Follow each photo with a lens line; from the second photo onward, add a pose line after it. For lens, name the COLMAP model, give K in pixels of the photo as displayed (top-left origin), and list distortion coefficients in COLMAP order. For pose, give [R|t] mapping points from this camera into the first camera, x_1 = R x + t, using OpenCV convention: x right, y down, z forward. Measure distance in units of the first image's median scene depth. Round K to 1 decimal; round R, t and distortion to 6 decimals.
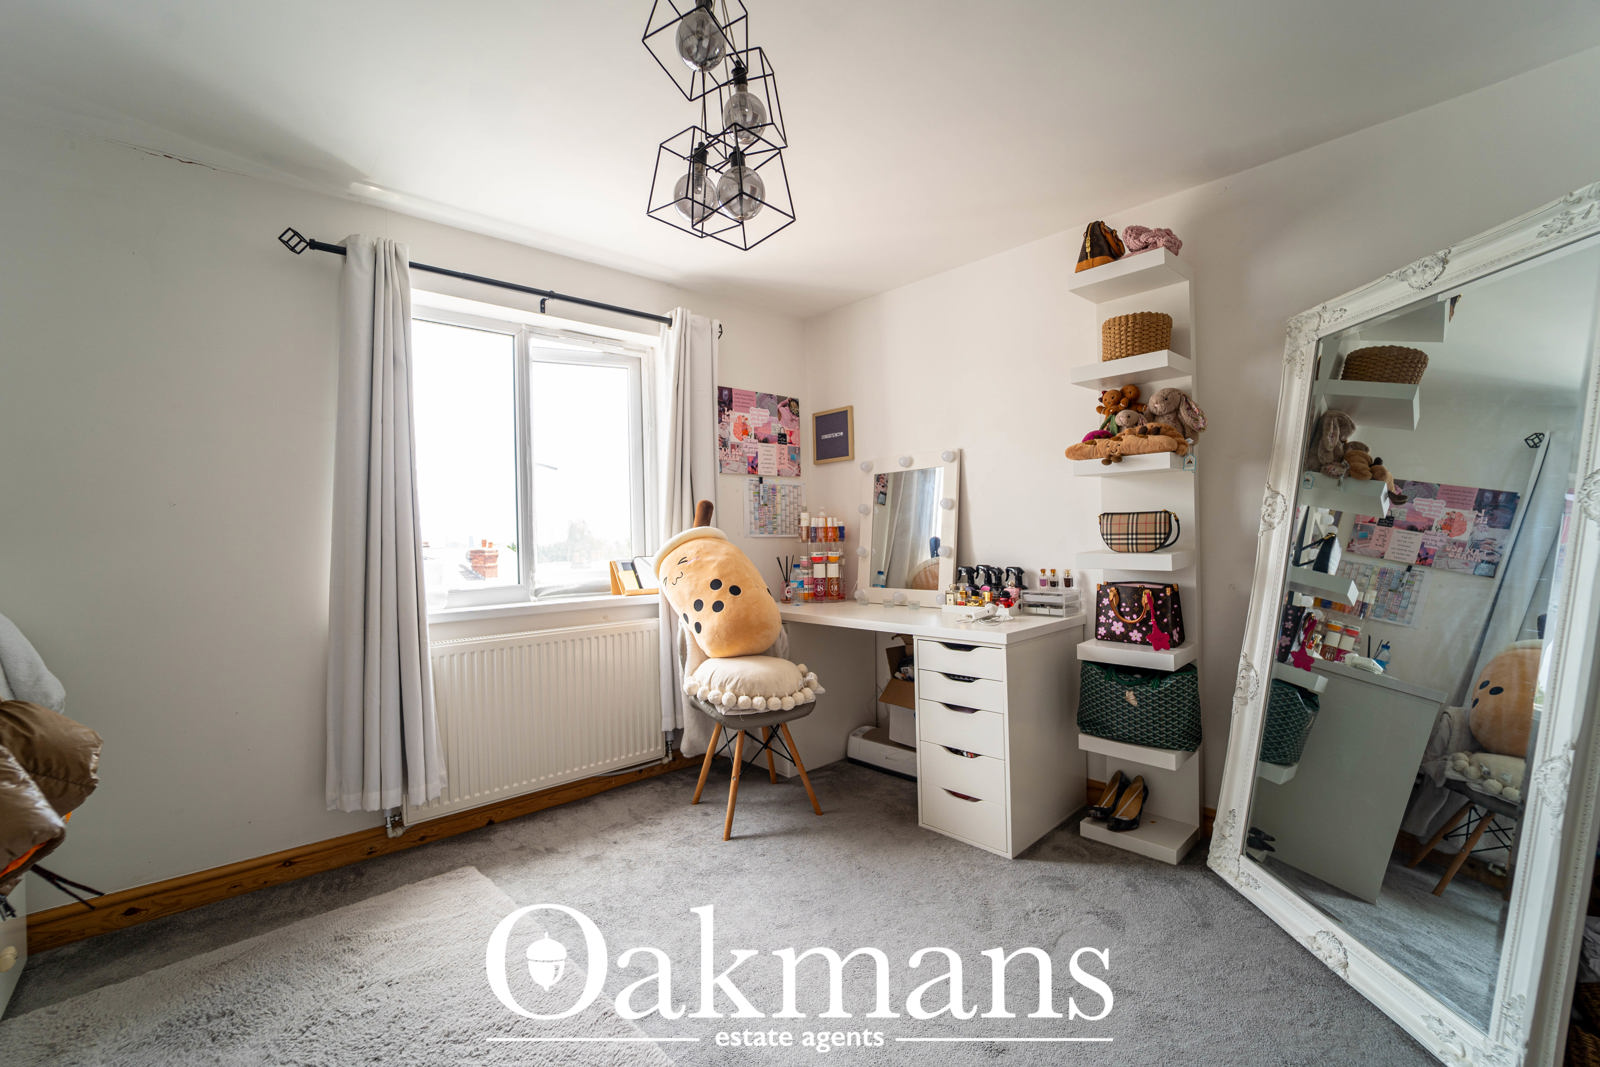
lens RADIAL K [[645.6, 0, 794.4], [0, 645.6, 535.2], [0, 0, 1]] dist [0.000324, -0.000781]
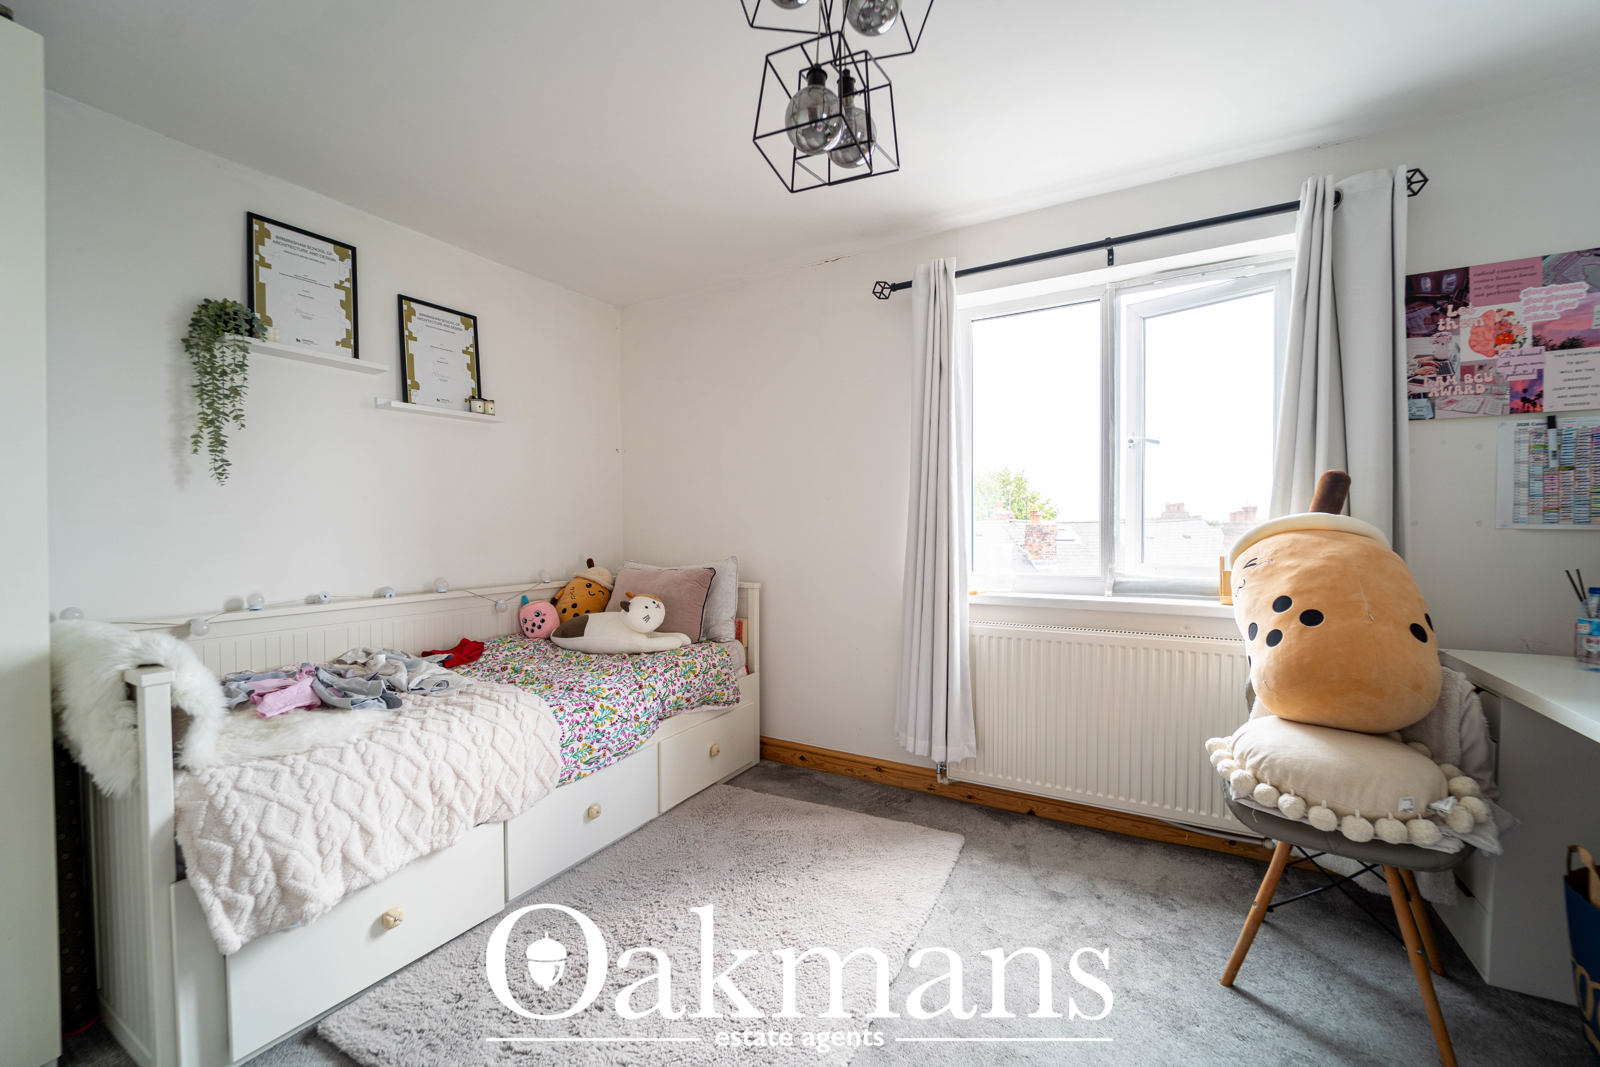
lens RADIAL K [[645.6, 0, 794.4], [0, 645.6, 535.2], [0, 0, 1]] dist [0.000324, -0.000781]
pose [[0.346735, 0.035708, -0.937283, 0.302558], [-0.001932, 0.999300, 0.037356, -0.014976], [0.937961, -0.011141, 0.346561, 0.310258]]
